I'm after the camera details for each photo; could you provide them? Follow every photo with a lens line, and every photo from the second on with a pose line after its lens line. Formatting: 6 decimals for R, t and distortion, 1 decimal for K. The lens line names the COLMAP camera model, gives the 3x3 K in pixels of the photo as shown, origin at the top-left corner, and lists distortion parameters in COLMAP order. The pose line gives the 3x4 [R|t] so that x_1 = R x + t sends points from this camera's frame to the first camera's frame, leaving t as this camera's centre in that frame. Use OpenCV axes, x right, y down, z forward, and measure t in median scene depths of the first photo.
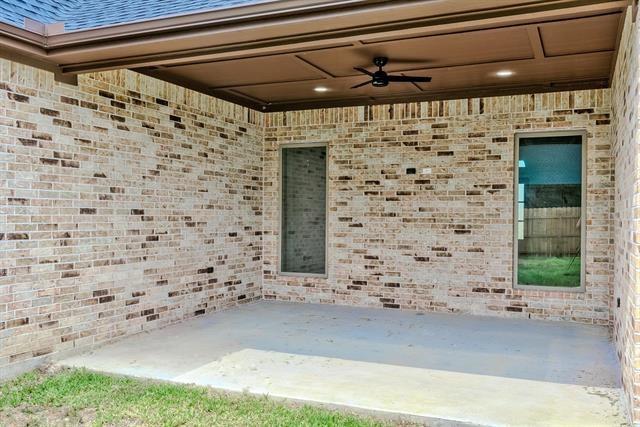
lens RADIAL K [[595.1, 0, 318.9], [0, 595.1, 216.5], [0, 0, 1]] dist [-0.014646, 0.000000]
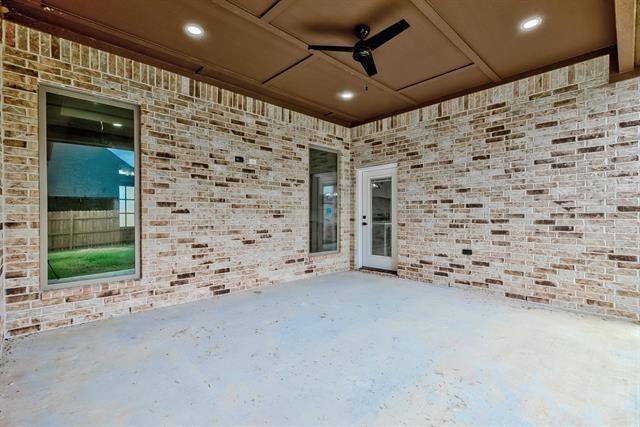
lens RADIAL K [[289.9, 0, 318.9], [0, 289.9, 216.8], [0, 0, 1]] dist [0.003116, -0.000898]
pose [[0.383667, -0.014596, 0.923356, -0.264807], [0.005320, 0.999893, 0.013596, 0.018726], [-0.923456, -0.000304, 0.383704, 0.671899]]
